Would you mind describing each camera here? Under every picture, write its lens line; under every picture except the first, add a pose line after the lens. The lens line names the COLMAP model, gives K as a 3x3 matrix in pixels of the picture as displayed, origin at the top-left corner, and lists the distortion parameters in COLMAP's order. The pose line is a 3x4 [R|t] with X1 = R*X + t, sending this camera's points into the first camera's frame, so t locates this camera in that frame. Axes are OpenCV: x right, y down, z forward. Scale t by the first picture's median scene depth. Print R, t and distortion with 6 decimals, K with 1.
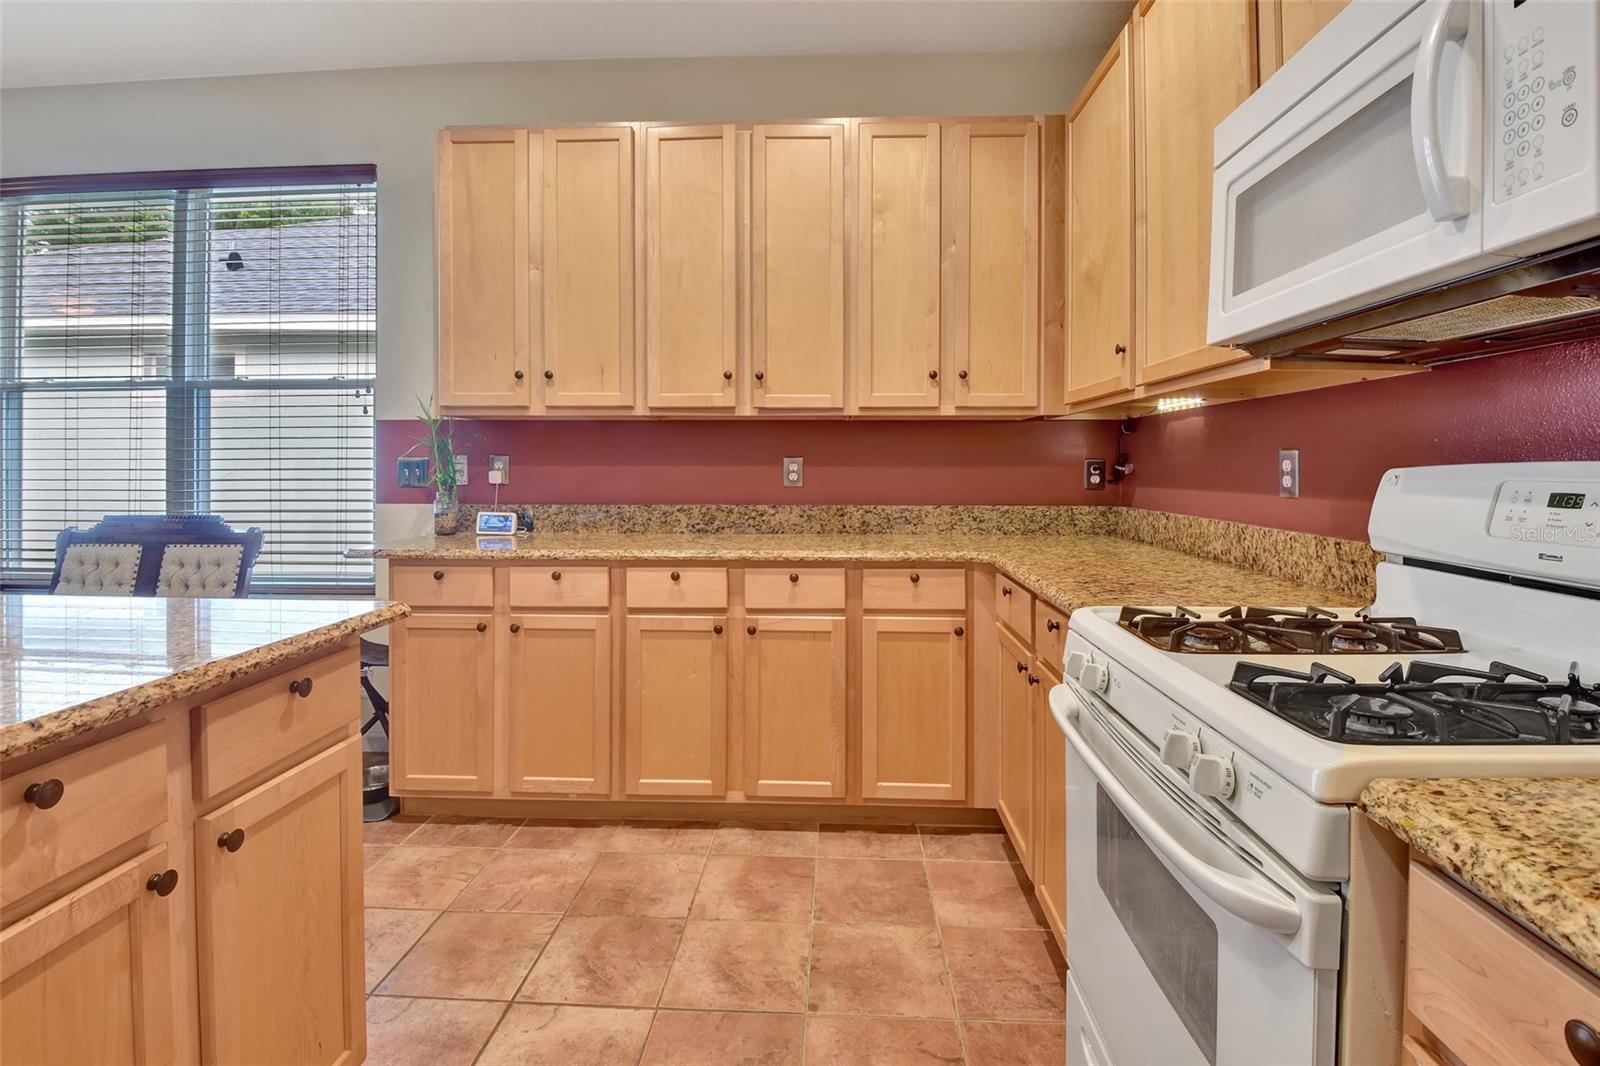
lens RADIAL K [[722.7, 0, 806.6], [0, 722.7, 472.6], [0, 0, 1]] dist [0.002132, 0.000003]
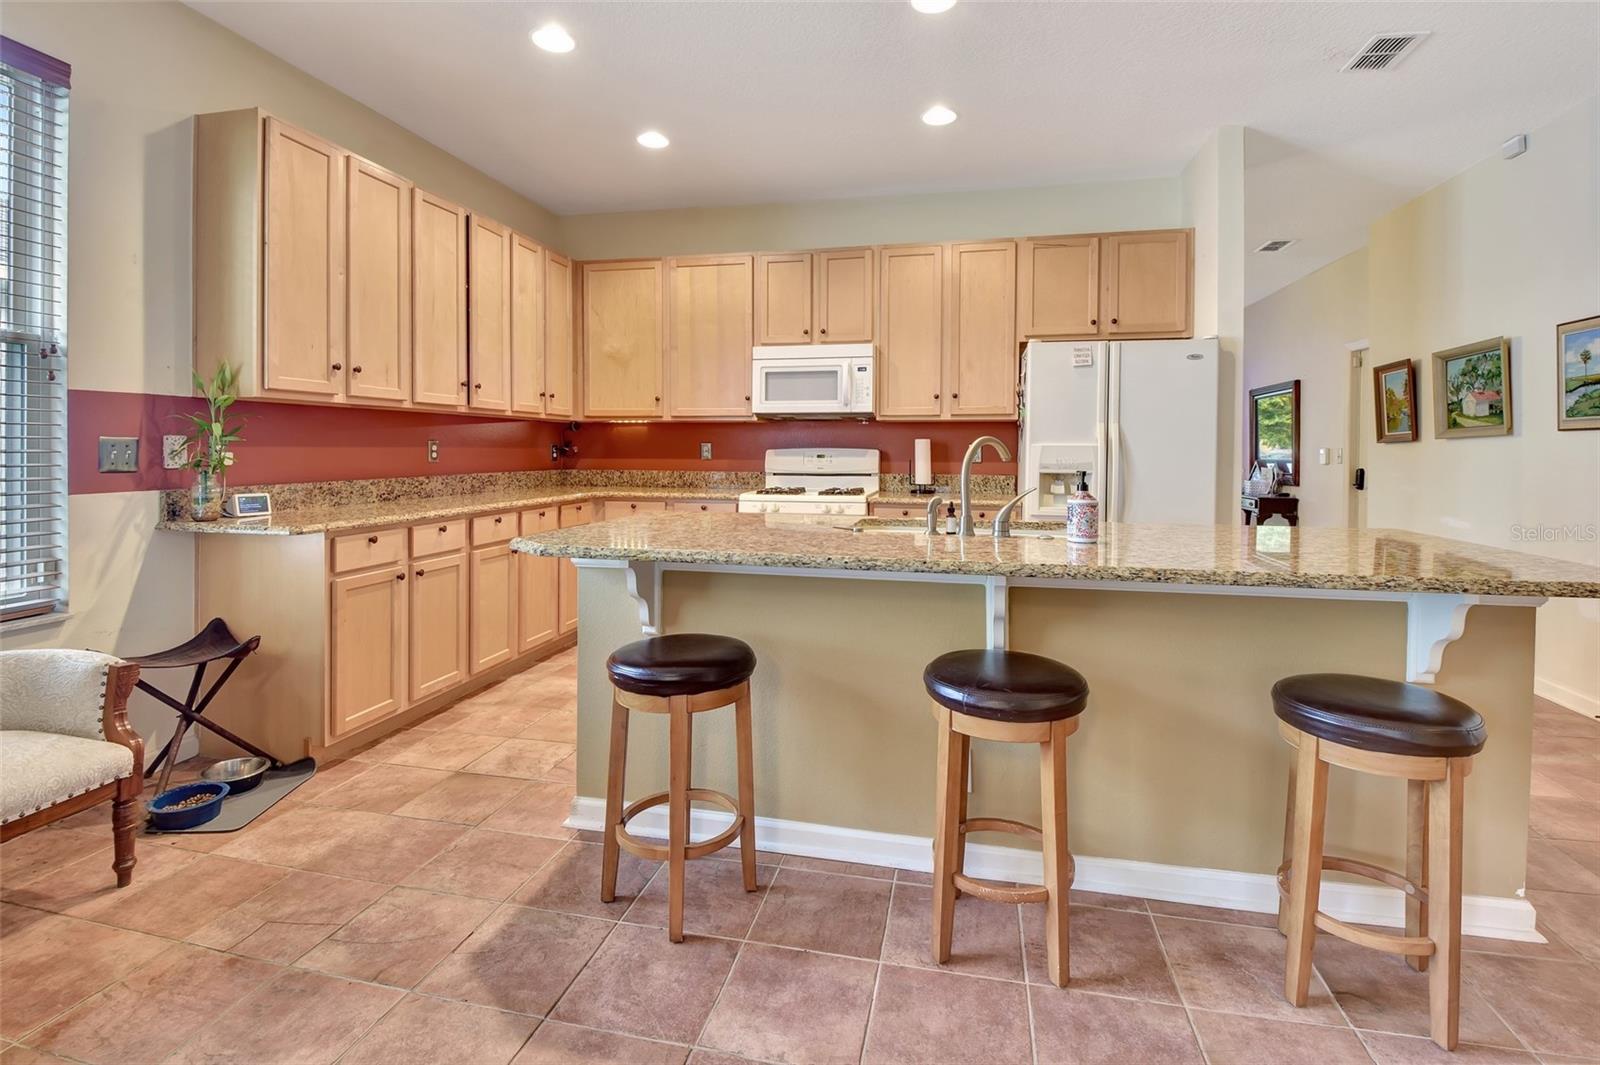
lens RADIAL K [[722.7, 0, 806.6], [0, 722.7, 472.1], [0, 0, 1]] dist [0.002132, 0.000003]
pose [[0.175867, -0.031855, 0.983898, -1.276639], [0.001822, 0.999485, 0.032035, -0.004824], [-0.984412, -0.003842, 0.175834, 0.072263]]
